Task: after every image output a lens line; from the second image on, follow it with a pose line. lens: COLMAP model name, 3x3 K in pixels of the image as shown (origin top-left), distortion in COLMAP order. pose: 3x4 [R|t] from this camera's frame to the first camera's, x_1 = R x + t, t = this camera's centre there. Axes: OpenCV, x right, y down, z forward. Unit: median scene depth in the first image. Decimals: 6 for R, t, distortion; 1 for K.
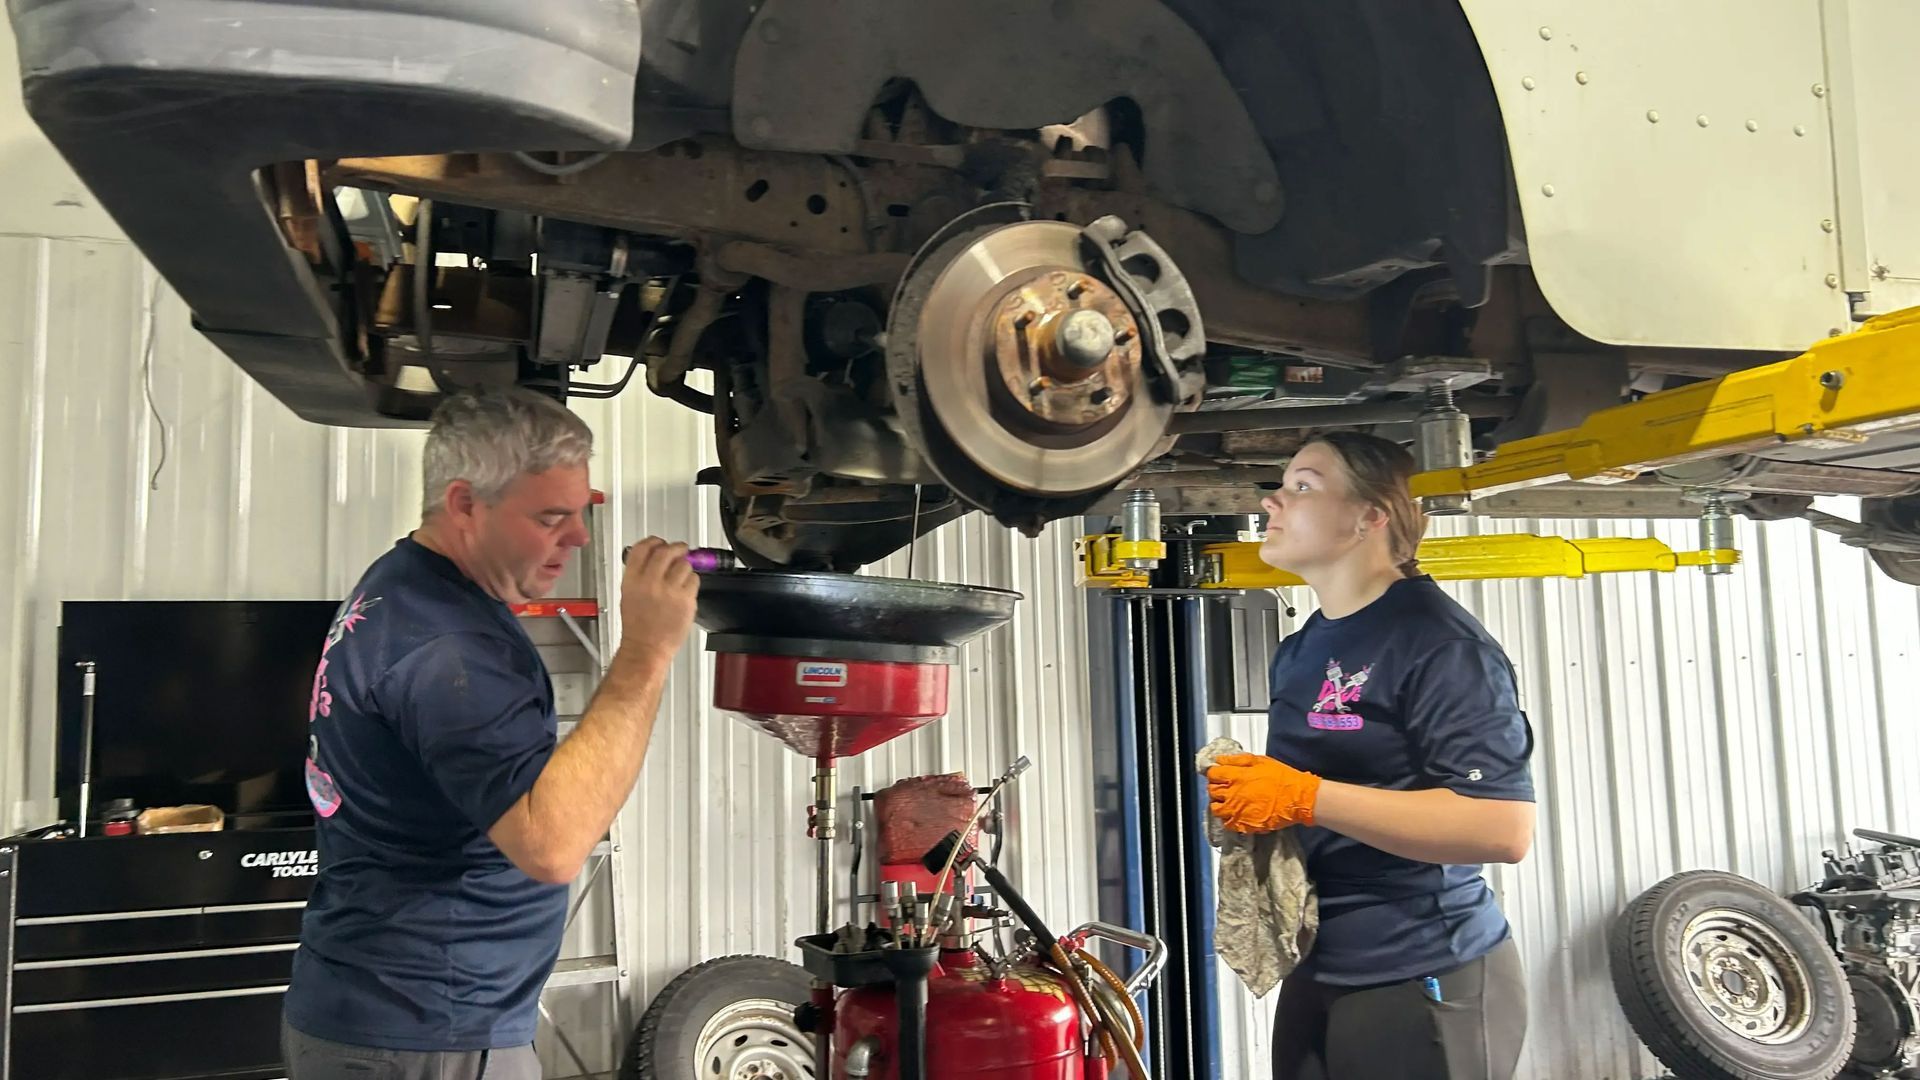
lens RADIAL K [[1452.0, 0, 959.6], [0, 1452.0, 536.6], [0, 0, 1]] dist [0.000507, 0.002027]
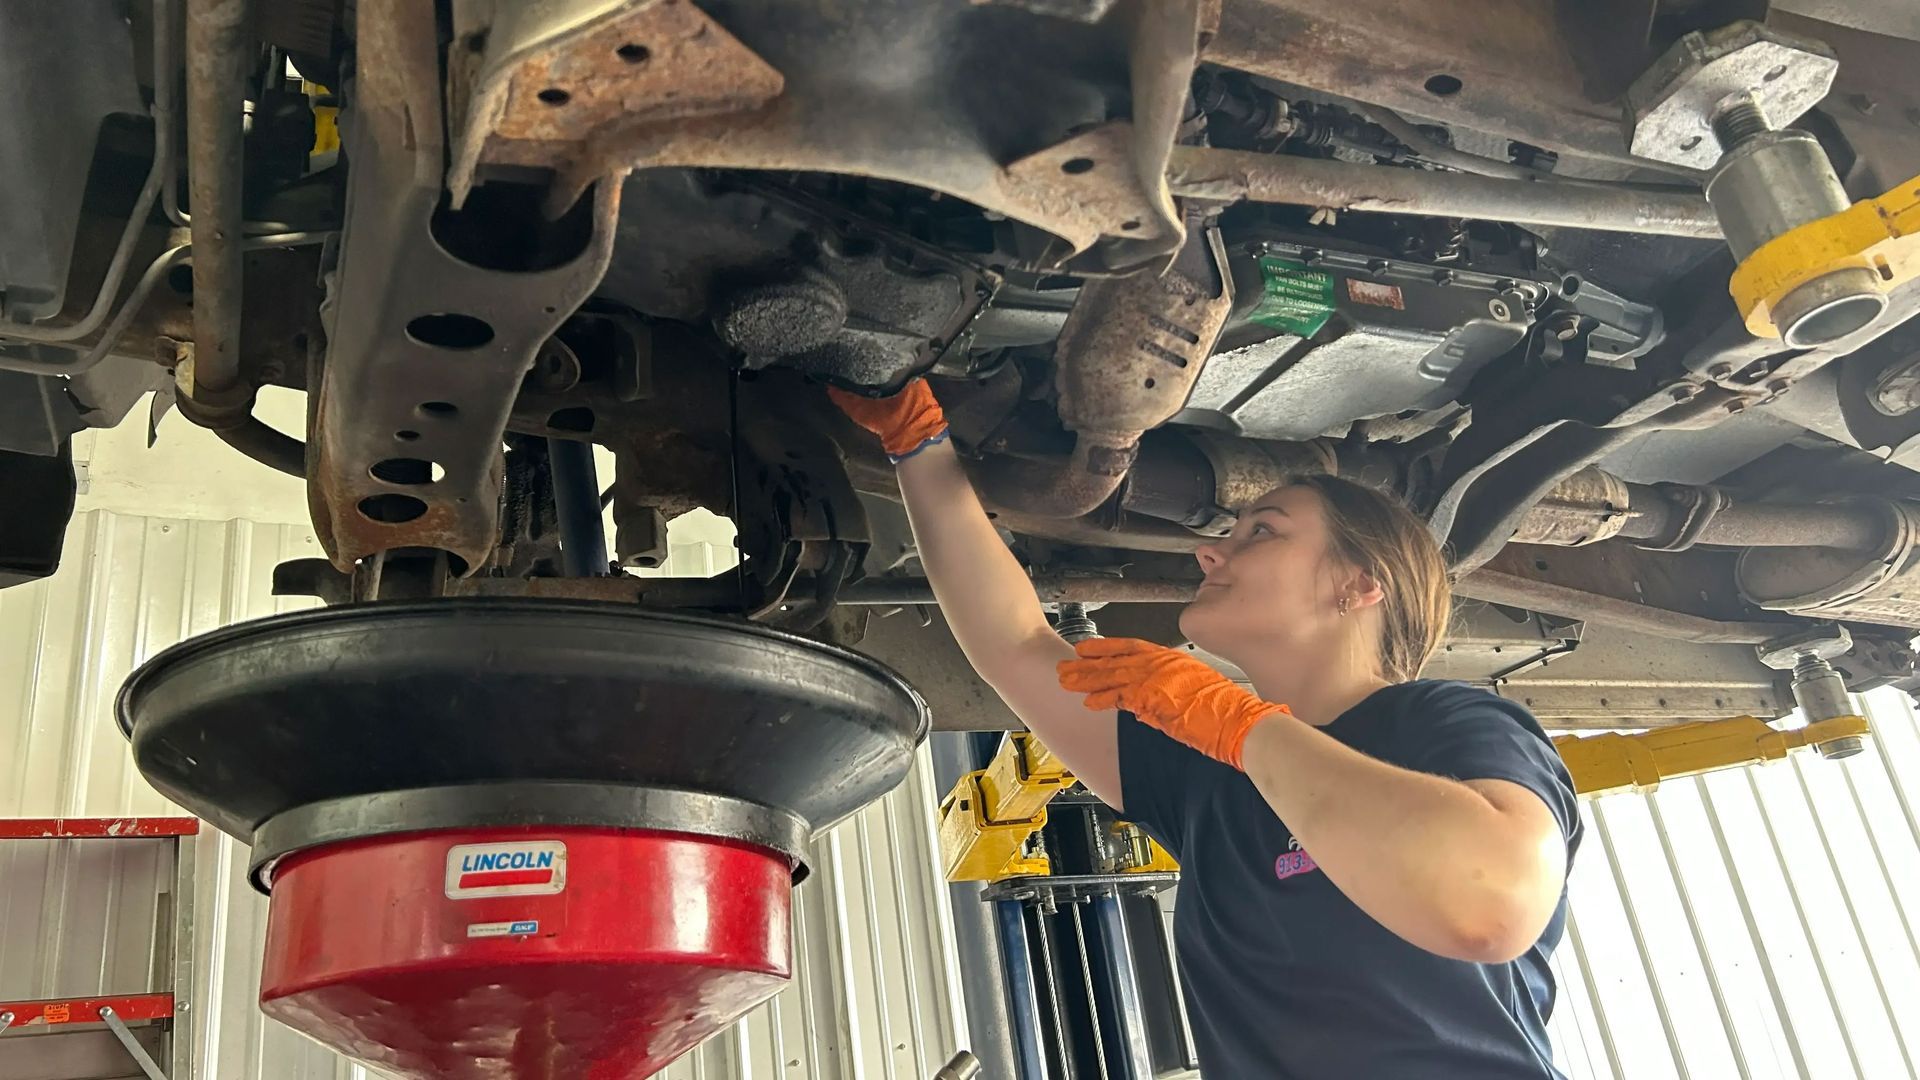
lens RADIAL K [[1452.0, 0, 957.3], [0, 1452.0, 540.3], [0, 0, 1]] dist [0.000507, 0.002027]
pose [[0.983883, -0.055818, 0.169877, -0.023289], [0.105966, 0.947246, -0.302484, 0.108292], [-0.144031, 0.315610, 0.937894, 0.406794]]
